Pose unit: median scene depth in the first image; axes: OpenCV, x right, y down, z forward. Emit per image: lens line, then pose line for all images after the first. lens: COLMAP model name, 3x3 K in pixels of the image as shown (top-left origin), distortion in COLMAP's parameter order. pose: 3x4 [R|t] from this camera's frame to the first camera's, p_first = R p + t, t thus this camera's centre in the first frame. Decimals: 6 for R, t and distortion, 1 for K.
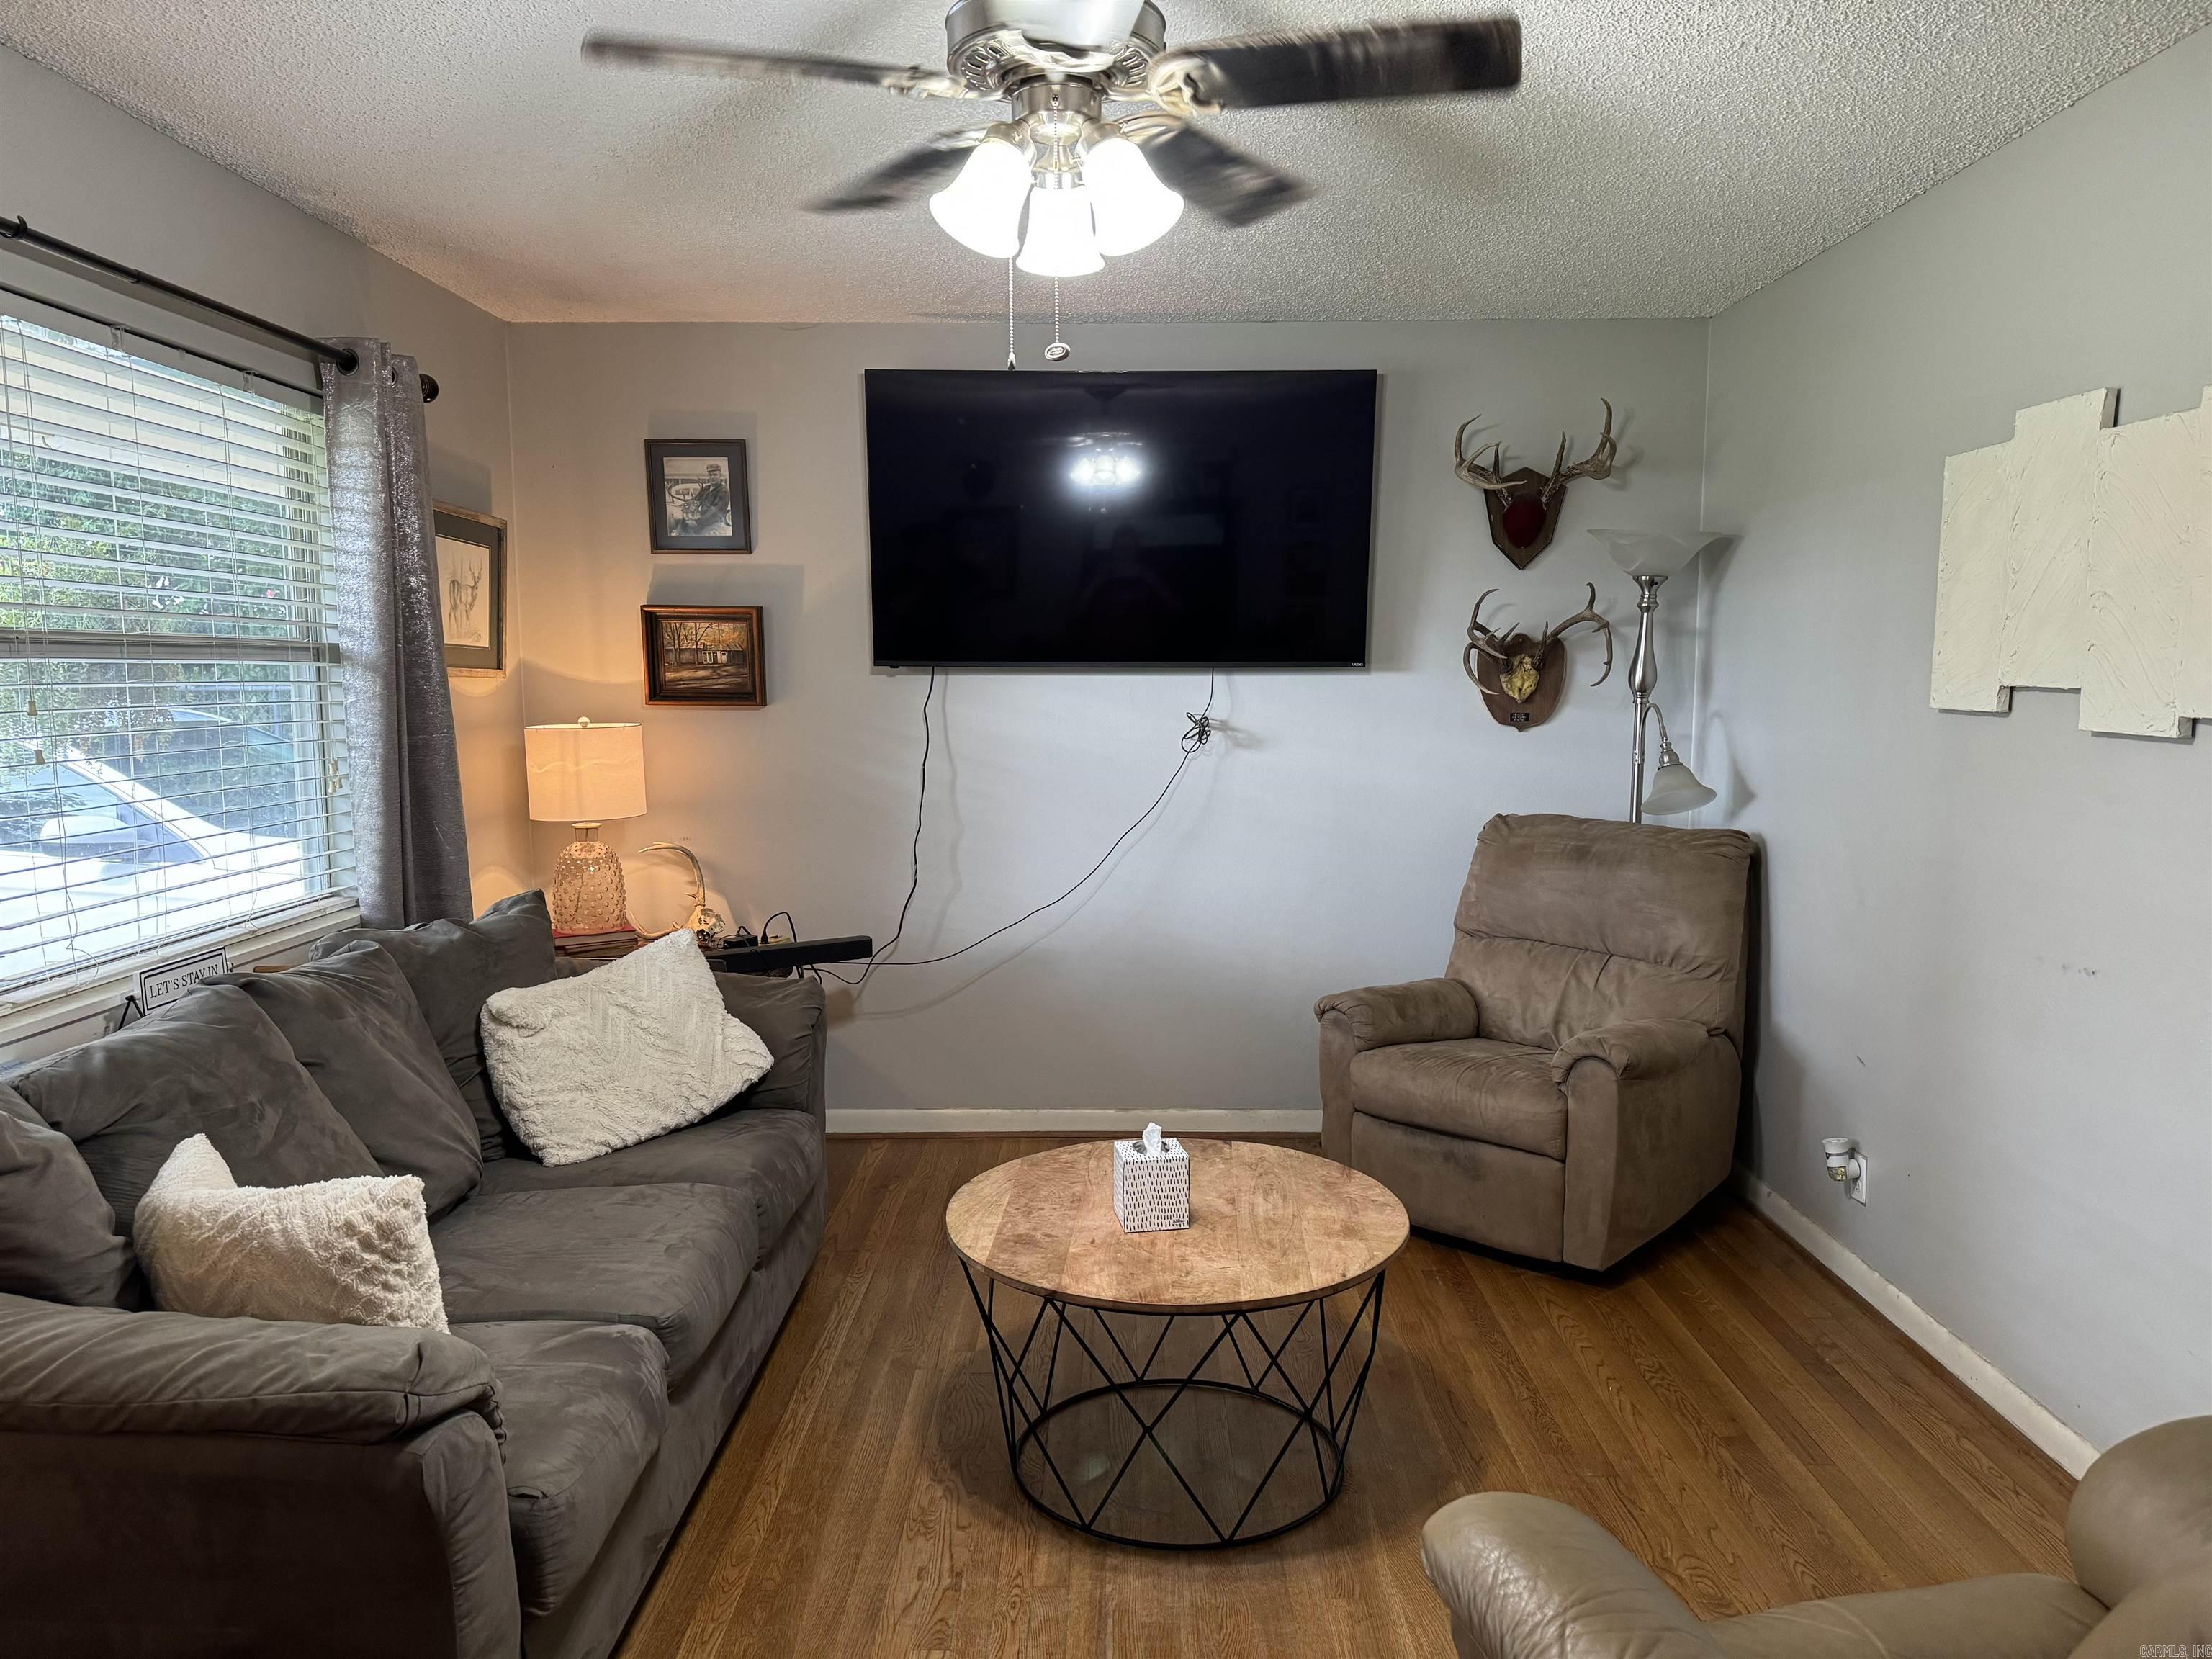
lens RADIAL K [[1551.2, 0, 1106.0], [0, 1551.2, 829.5], [0, 0, 1]] dist [0.078050, -0.066403]
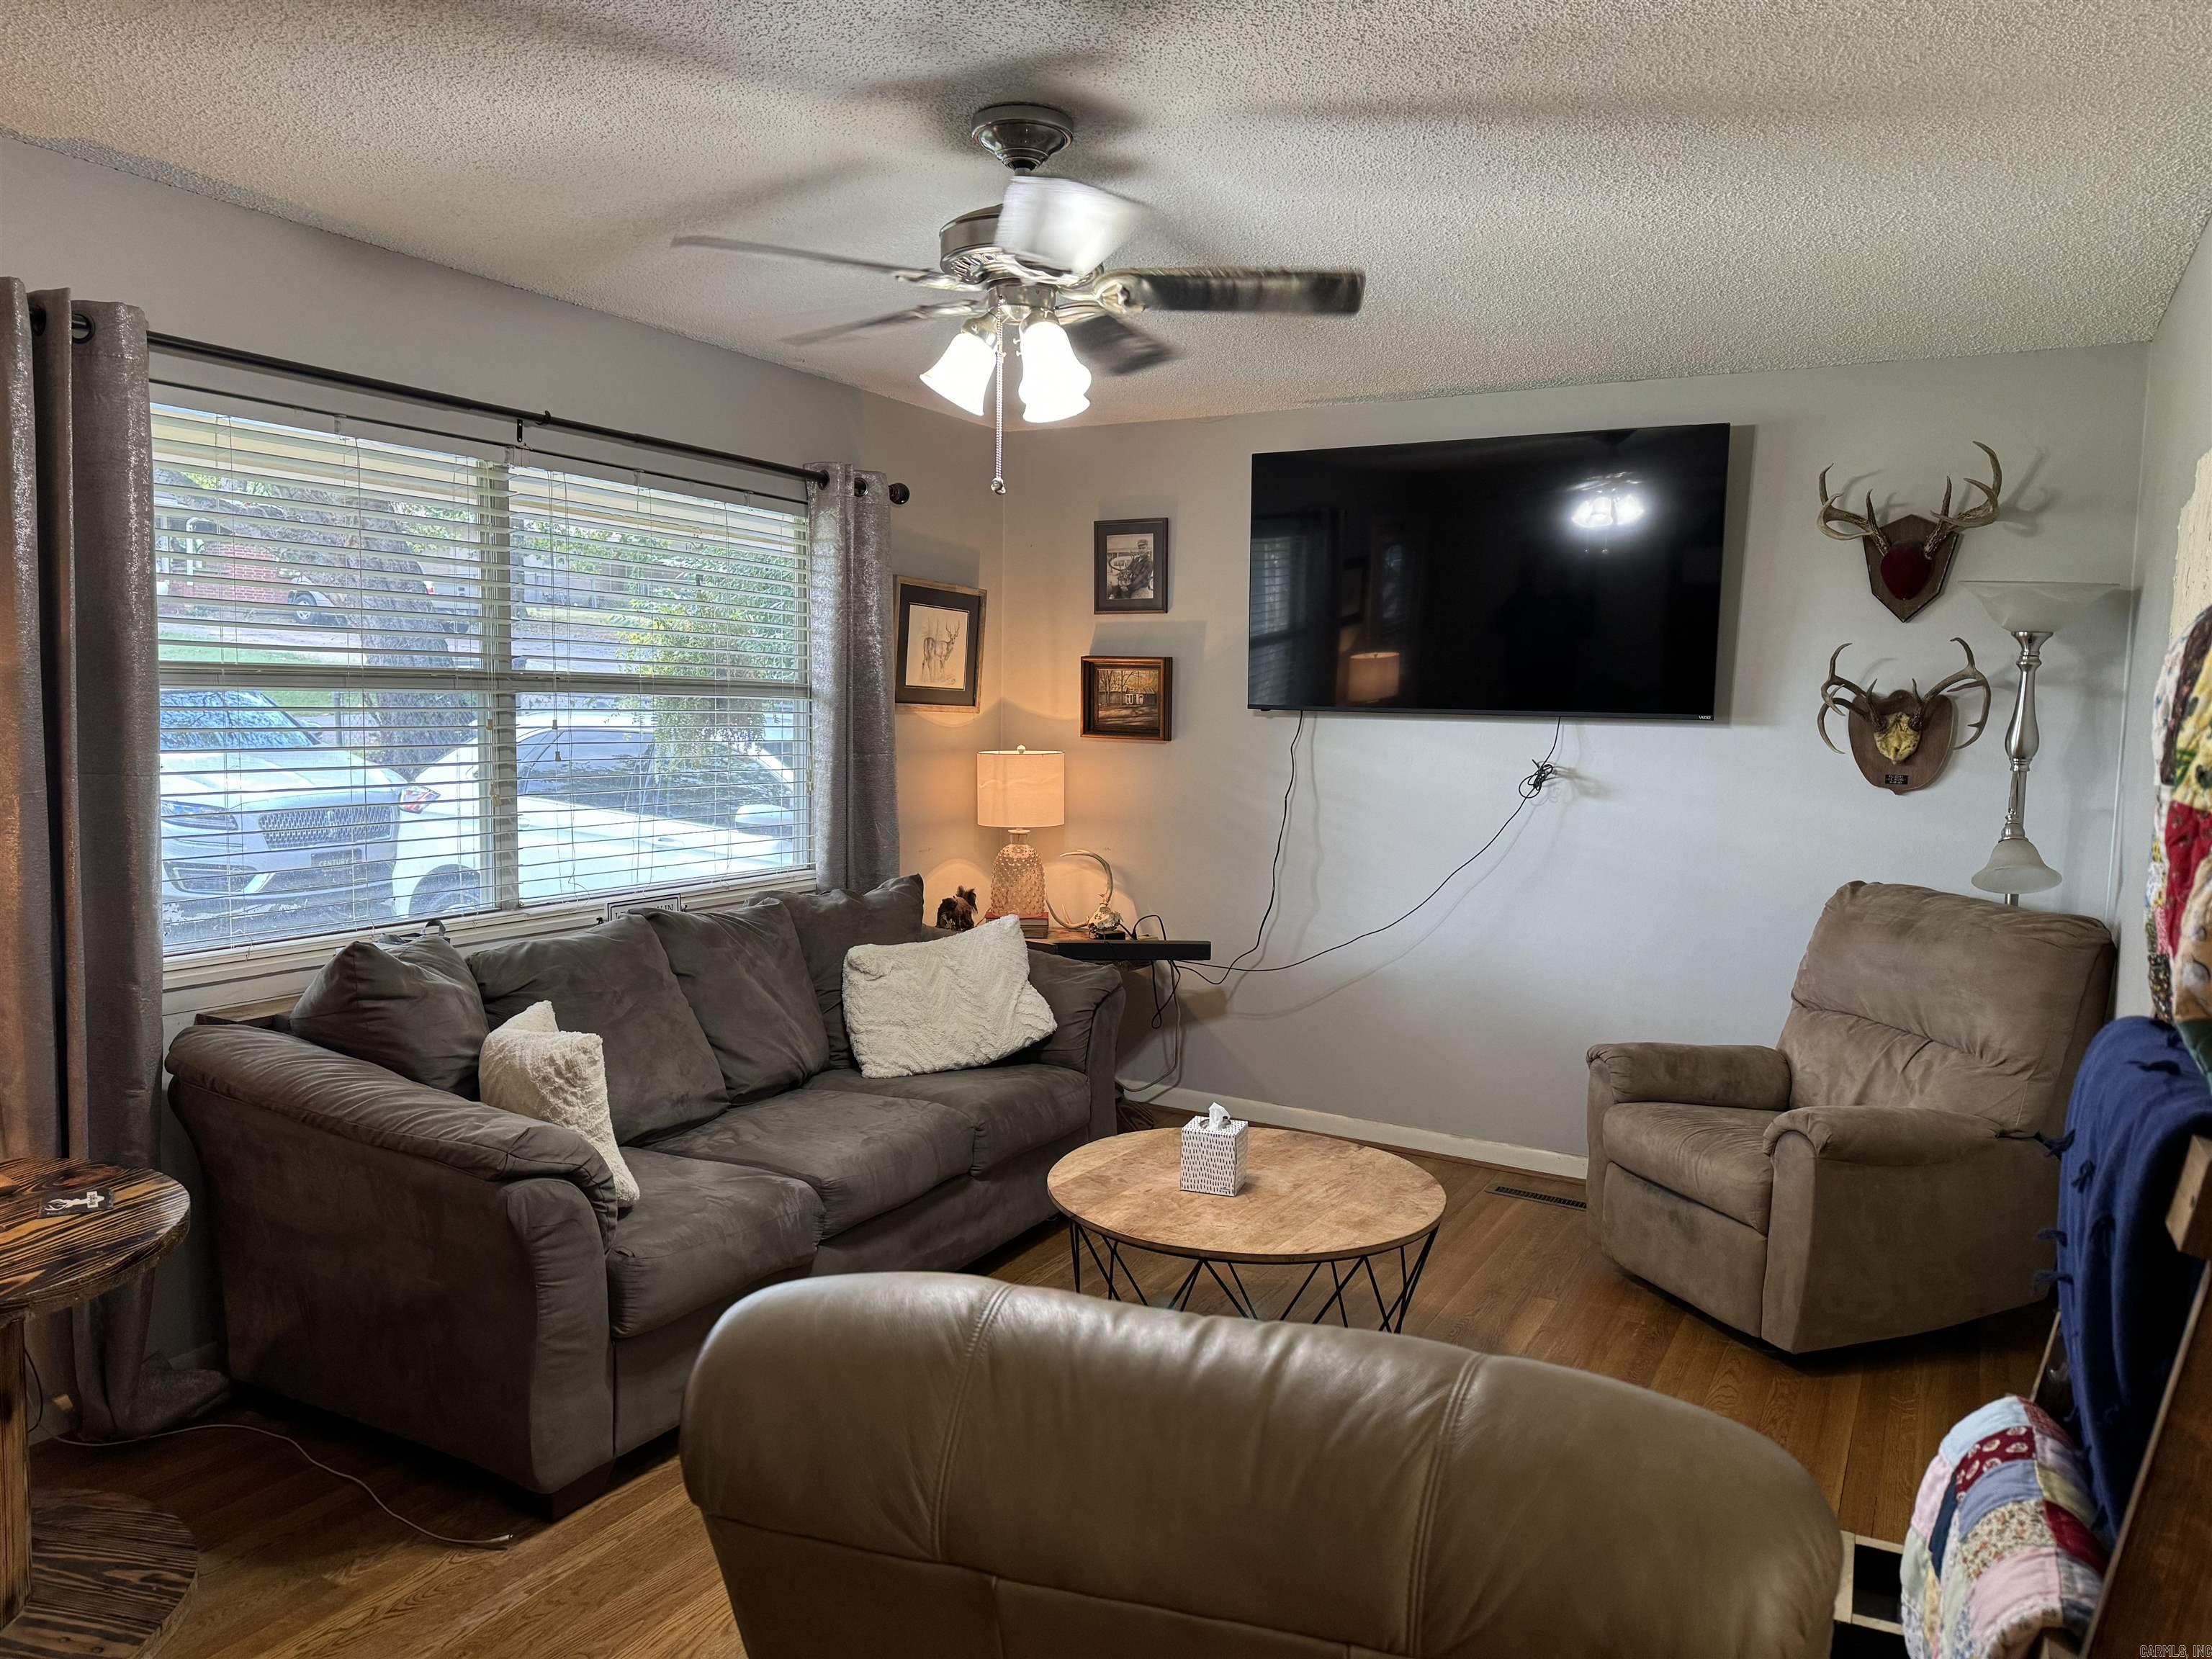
lens RADIAL K [[1529.9, 0, 1096.4], [0, 1529.9, 823.1], [0, 0, 1]] dist [0.181471, -0.322362]
pose [[0.876388, 0.060687, -0.477767, 0.355754], [-0.072289, 0.997366, -0.005916, -0.007183], [0.476150, 0.039722, 0.878467, -0.059249]]
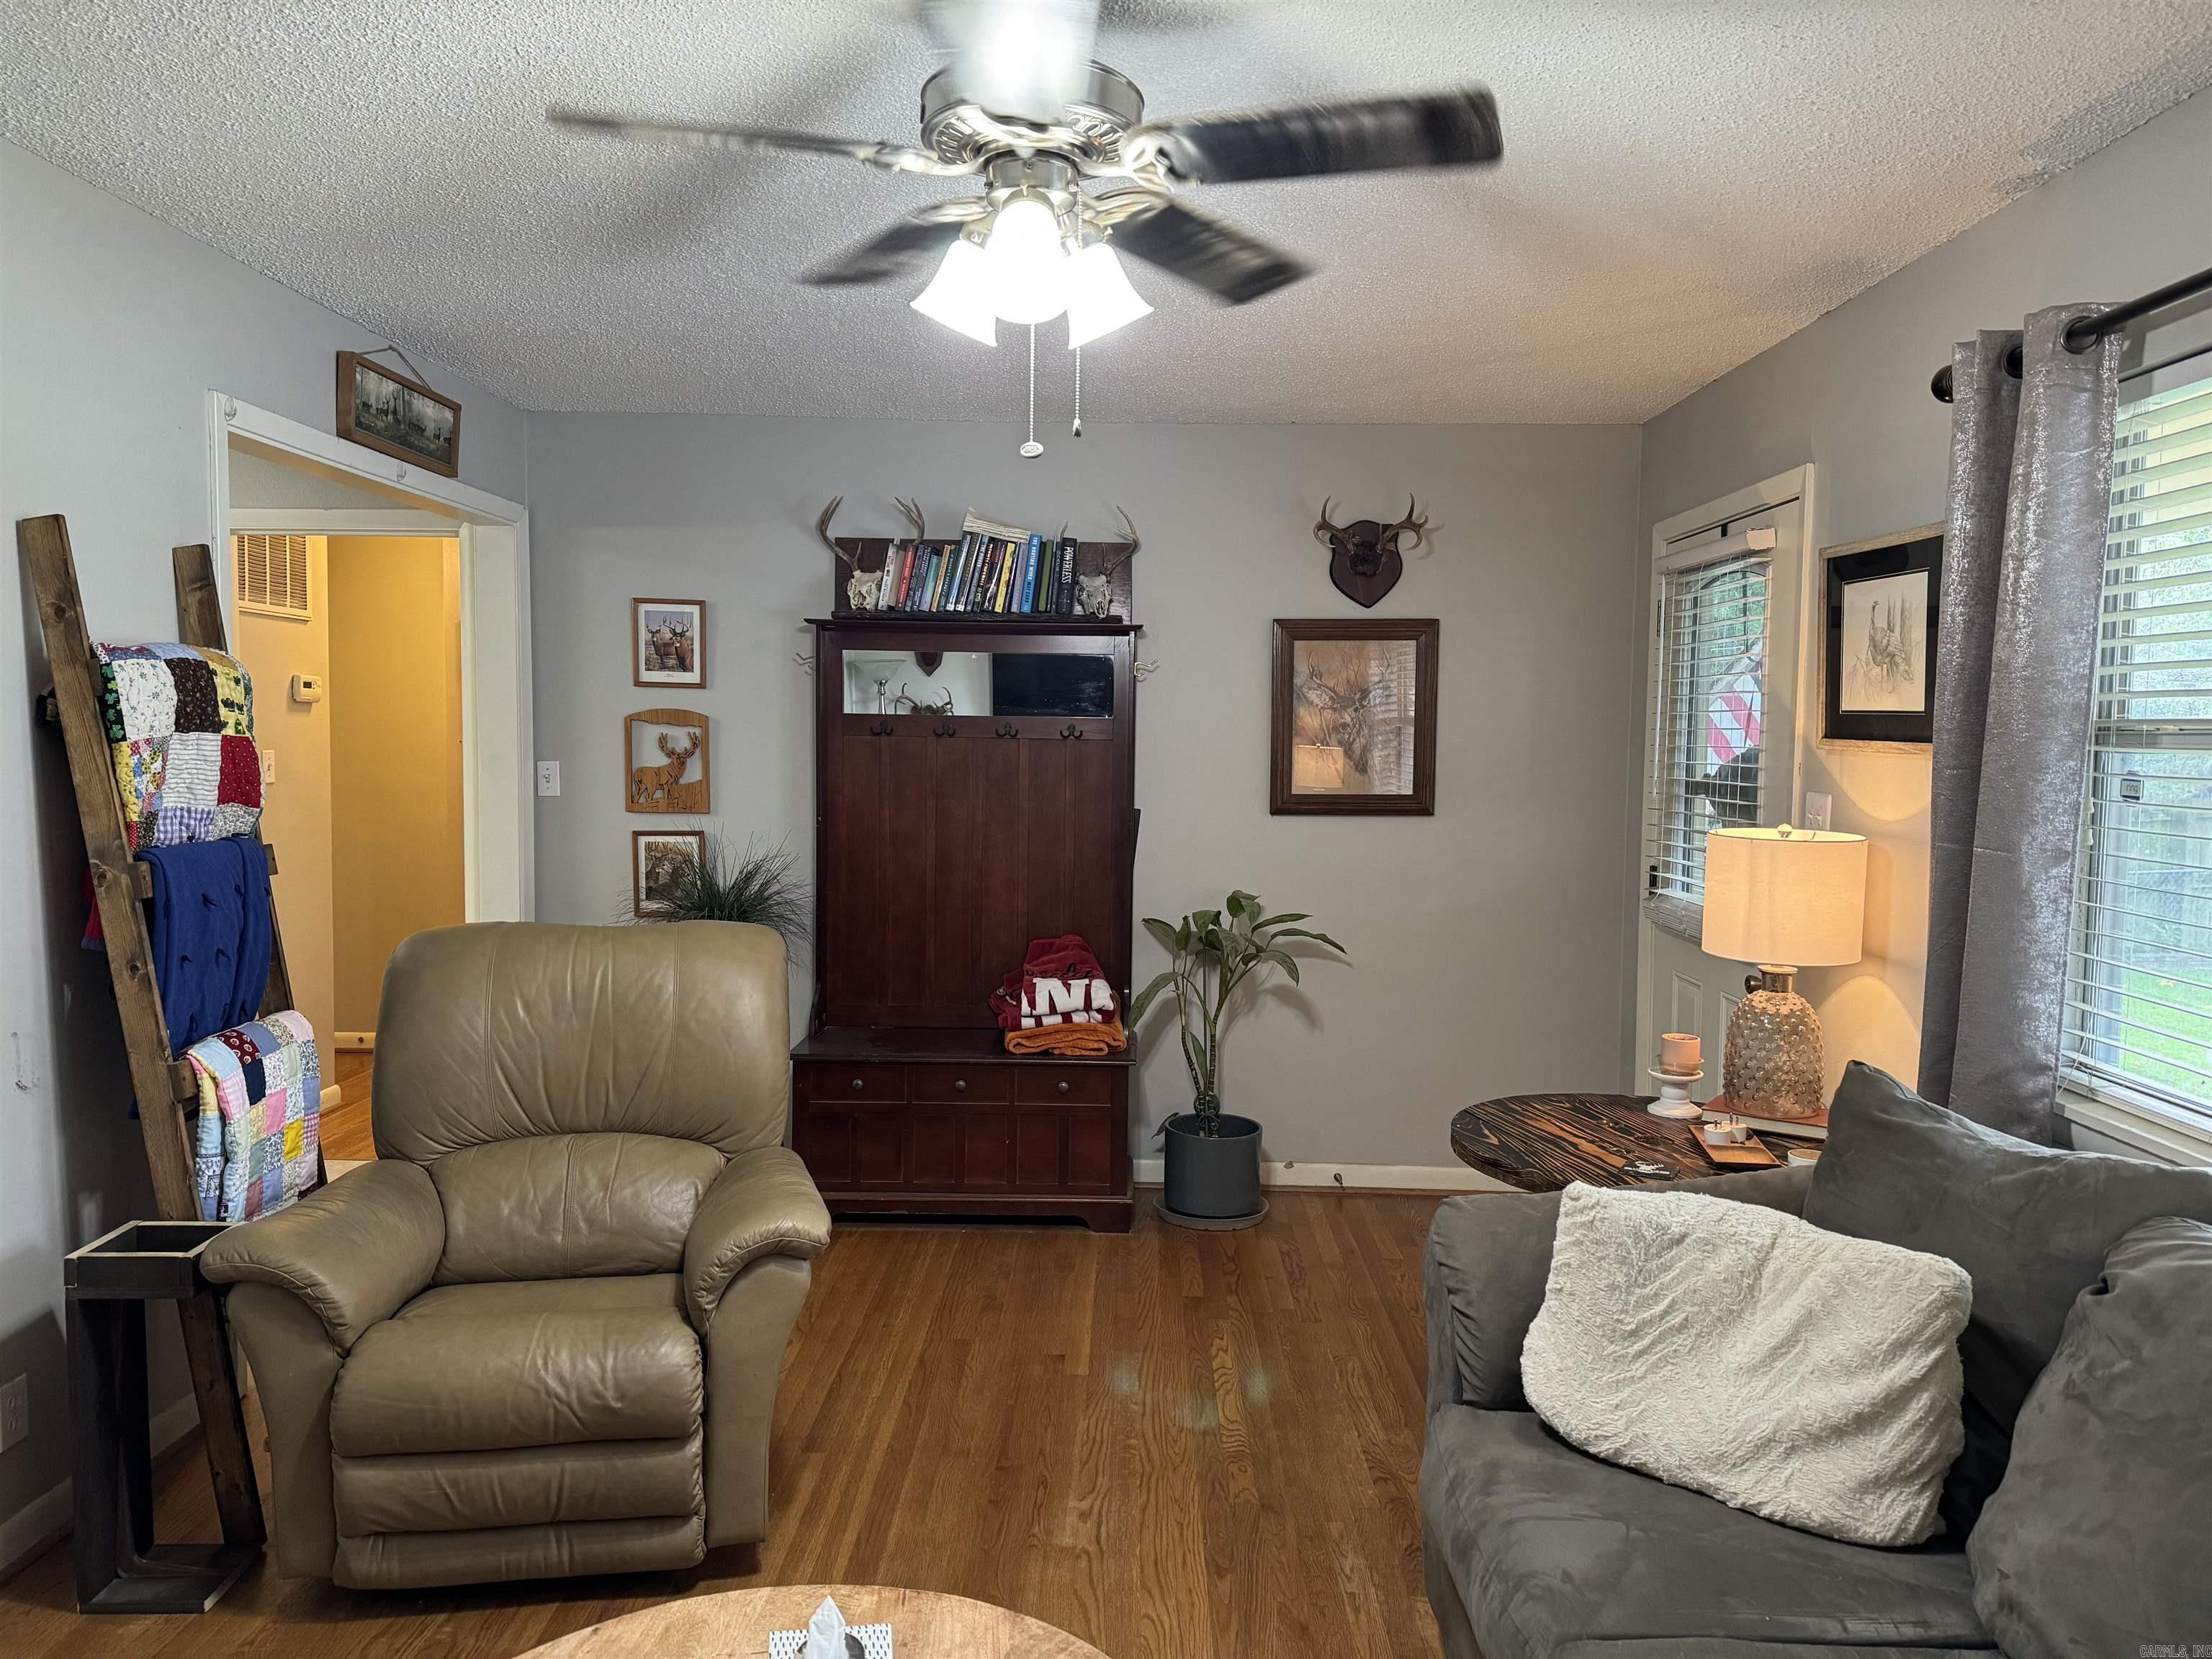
lens RADIAL K [[1570.9, 0, 1102.6], [0, 1570.9, 830.9], [0, 0, 1]] dist [0.148282, -0.190847]
pose [[-0.999980, -0.001624, 0.006087, -0.044713], [-0.000602, 0.986431, 0.164173, -0.123828], [-0.006271, 0.164166, -0.986413, 1.080861]]
